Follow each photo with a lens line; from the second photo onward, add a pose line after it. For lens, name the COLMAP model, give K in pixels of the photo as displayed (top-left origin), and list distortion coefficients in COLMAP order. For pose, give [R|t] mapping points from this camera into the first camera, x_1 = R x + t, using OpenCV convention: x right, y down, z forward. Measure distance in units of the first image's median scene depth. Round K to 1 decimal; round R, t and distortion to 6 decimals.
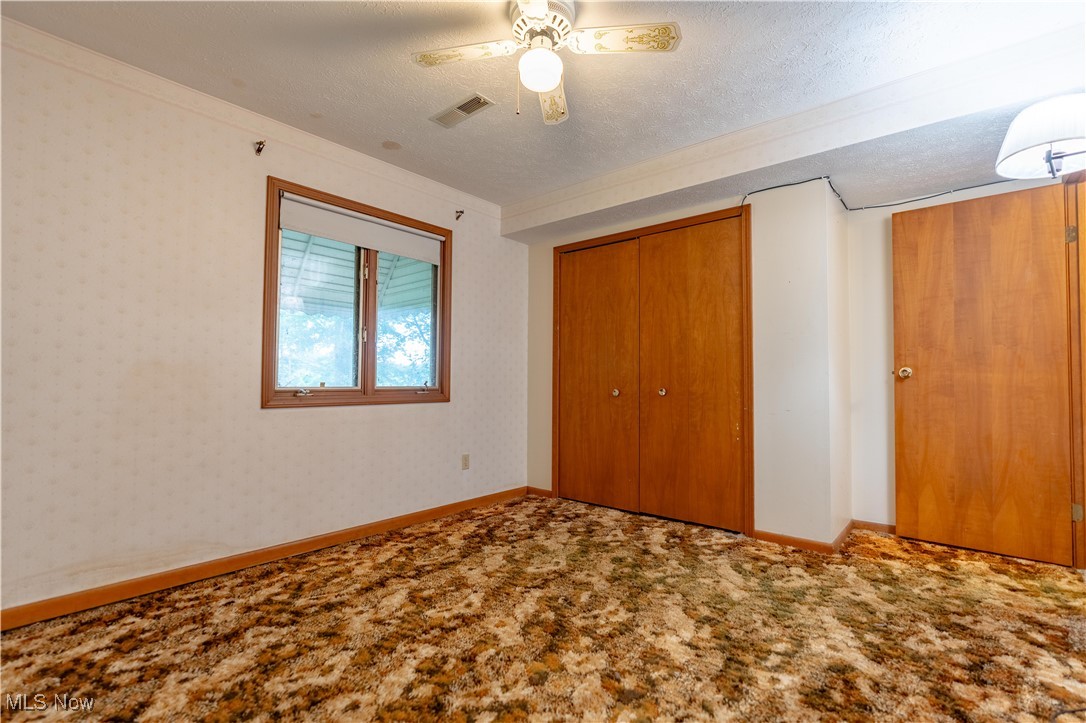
lens RADIAL K [[488.8, 0, 544.2], [0, 488.8, 370.3], [0, 0, 1]] dist [-0.011448, 0.004486]
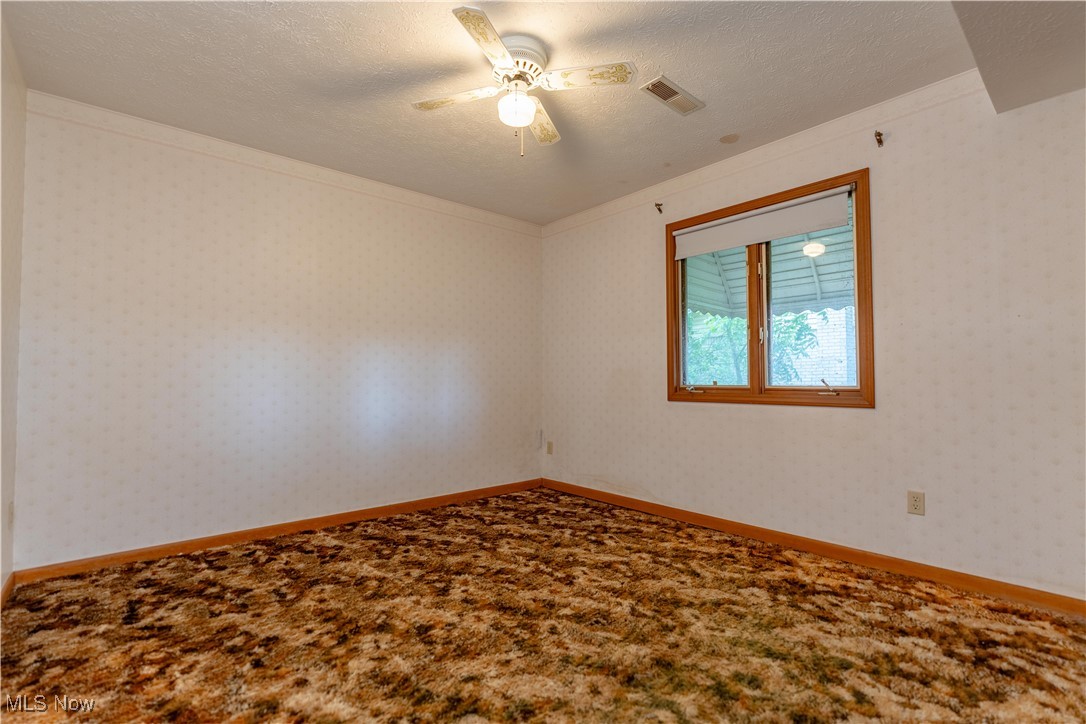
lens RADIAL K [[488.8, 0, 544.6], [0, 488.8, 369.6], [0, 0, 1]] dist [-0.011448, 0.004486]
pose [[-0.146419, -0.026810, -0.988859, 0.762580], [0.020912, 0.999325, -0.030191, 0.026105], [0.989002, -0.025100, -0.145760, 0.834780]]
